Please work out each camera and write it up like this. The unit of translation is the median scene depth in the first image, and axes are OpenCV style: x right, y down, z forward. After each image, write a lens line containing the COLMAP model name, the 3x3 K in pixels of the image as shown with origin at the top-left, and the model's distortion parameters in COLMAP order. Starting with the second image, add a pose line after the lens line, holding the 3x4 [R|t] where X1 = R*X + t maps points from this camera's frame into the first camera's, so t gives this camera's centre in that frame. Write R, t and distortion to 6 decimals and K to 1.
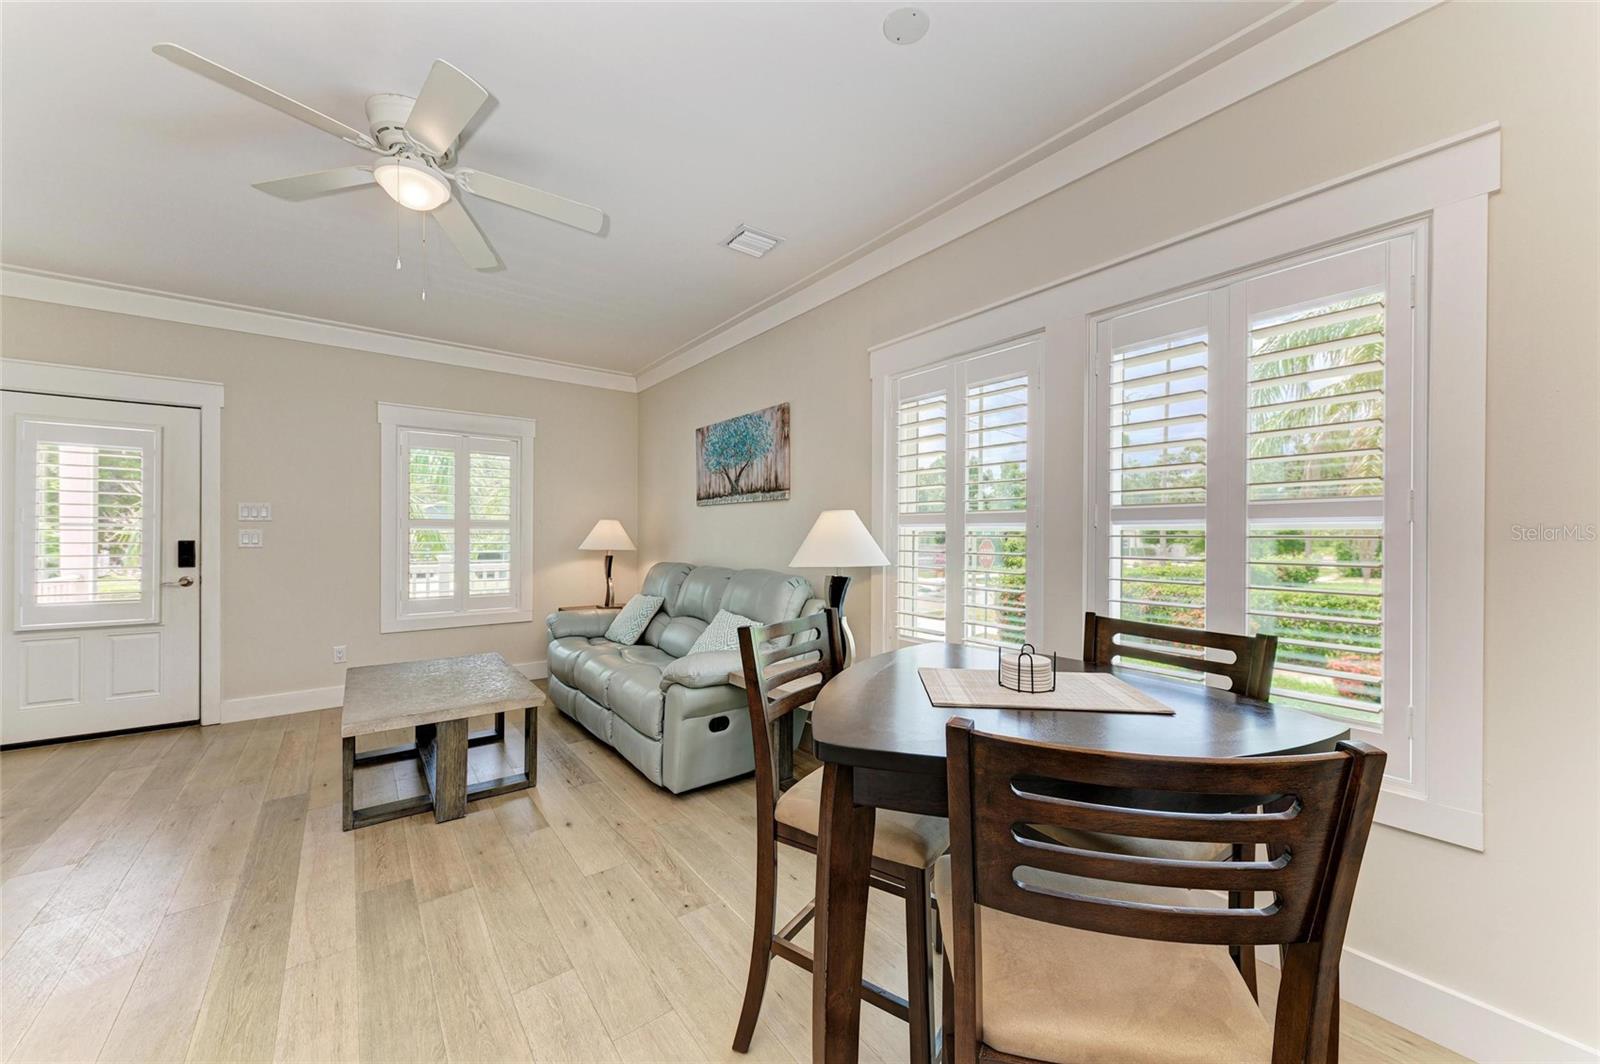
lens RADIAL K [[581.4, 0, 800.0], [0, 581.4, 532.0], [0, 0, 1]] dist [0.000438, 0.000093]
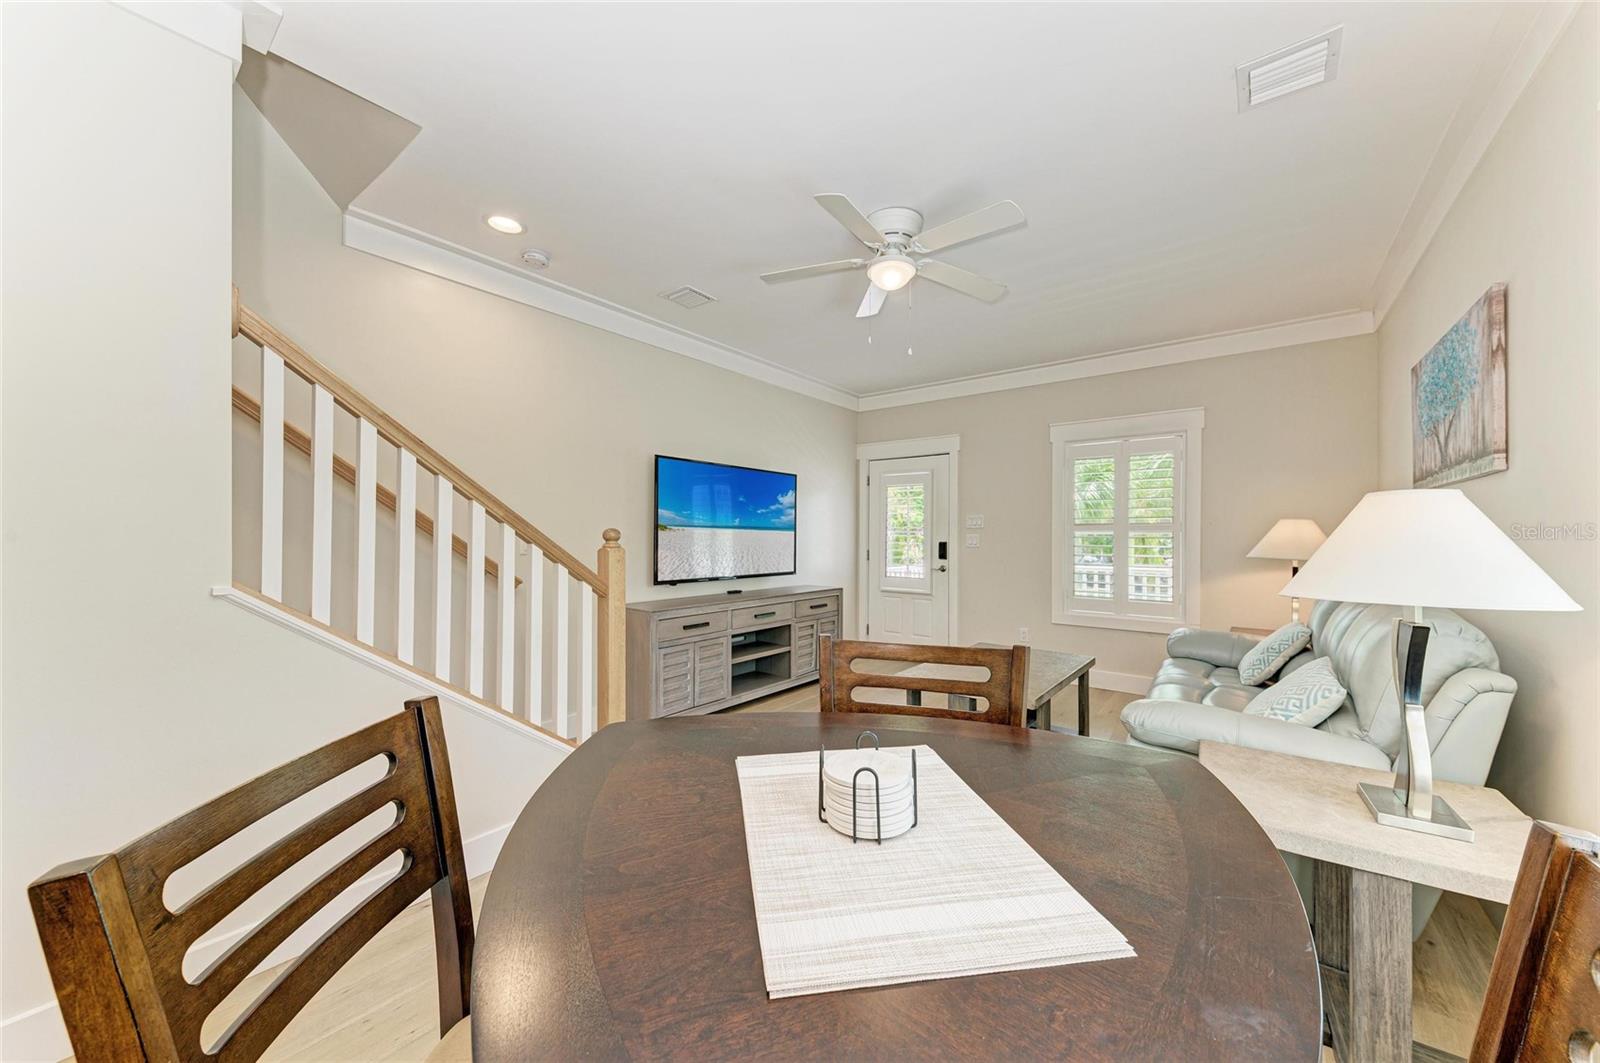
lens RADIAL K [[568.6, 0, 800.0], [0, 568.6, 531.5], [0, 0, 1]] dist [-0.000489, 0.000008]
pose [[0.243845, -0.008909, -0.969773, 0.292795], [0.002485, 0.999960, -0.008561, -0.000438], [0.969811, -0.000322, 0.243857, 0.265395]]
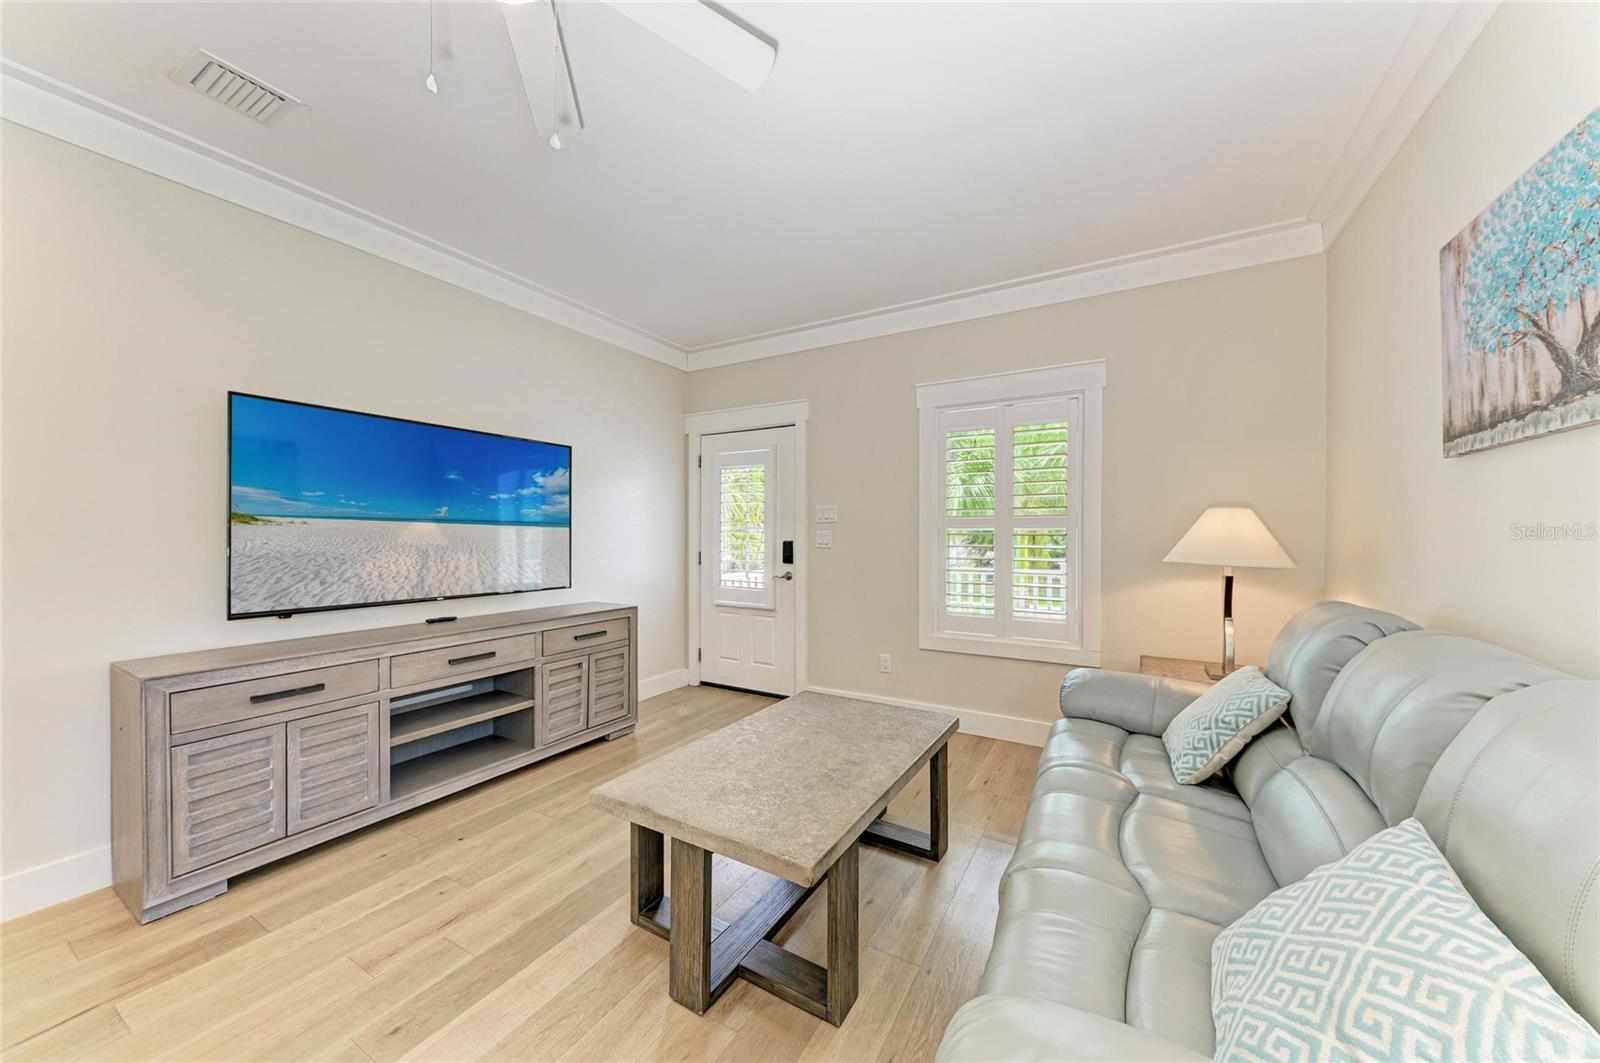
lens RADIAL K [[563.3, 0, 801.3], [0, 563.3, 531.9], [0, 0, 1]] dist [0.005393, -0.000459]
pose [[0.378670, -0.005084, -0.925518, -0.000143], [0.004811, 0.999982, -0.003525, 0.001080], [0.925519, -0.003118, 0.378688, 0.580715]]
